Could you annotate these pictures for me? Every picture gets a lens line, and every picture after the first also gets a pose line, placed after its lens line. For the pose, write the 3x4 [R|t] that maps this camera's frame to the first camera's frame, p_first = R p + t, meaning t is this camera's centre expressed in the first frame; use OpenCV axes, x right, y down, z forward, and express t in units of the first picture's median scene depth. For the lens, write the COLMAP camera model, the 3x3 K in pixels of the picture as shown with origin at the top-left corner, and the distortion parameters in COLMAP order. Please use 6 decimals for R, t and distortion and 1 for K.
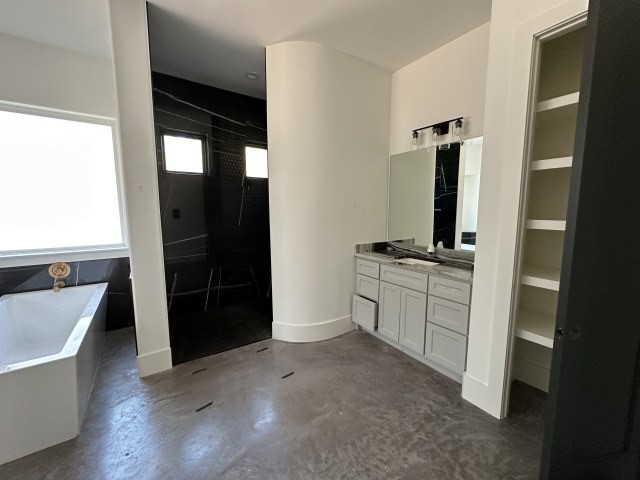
lens RADIAL K [[255.5, 0, 320.8], [0, 255.5, 240.2], [0, 0, 1]] dist [-0.009217, 0.000163]
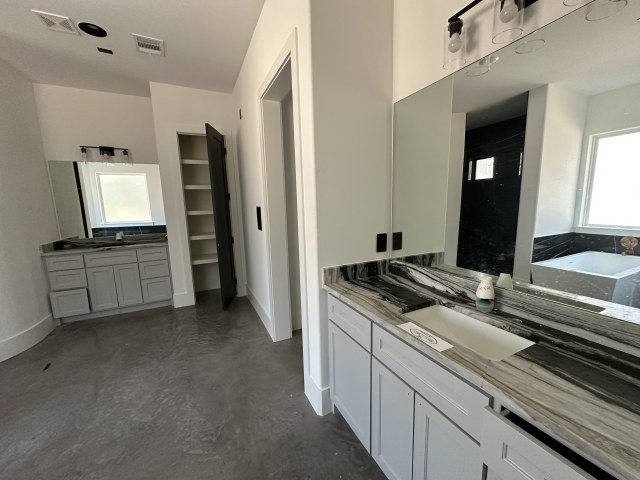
lens RADIAL K [[255.5, 0, 320.7], [0, 255.5, 240.2], [0, 0, 1]] dist [-0.009217, 0.000163]
pose [[0.146207, -0.150396, 0.977755, -0.819419], [0.144787, 0.980986, 0.129243, 0.034043], [-0.978601, 0.122670, 0.165202, -0.327105]]
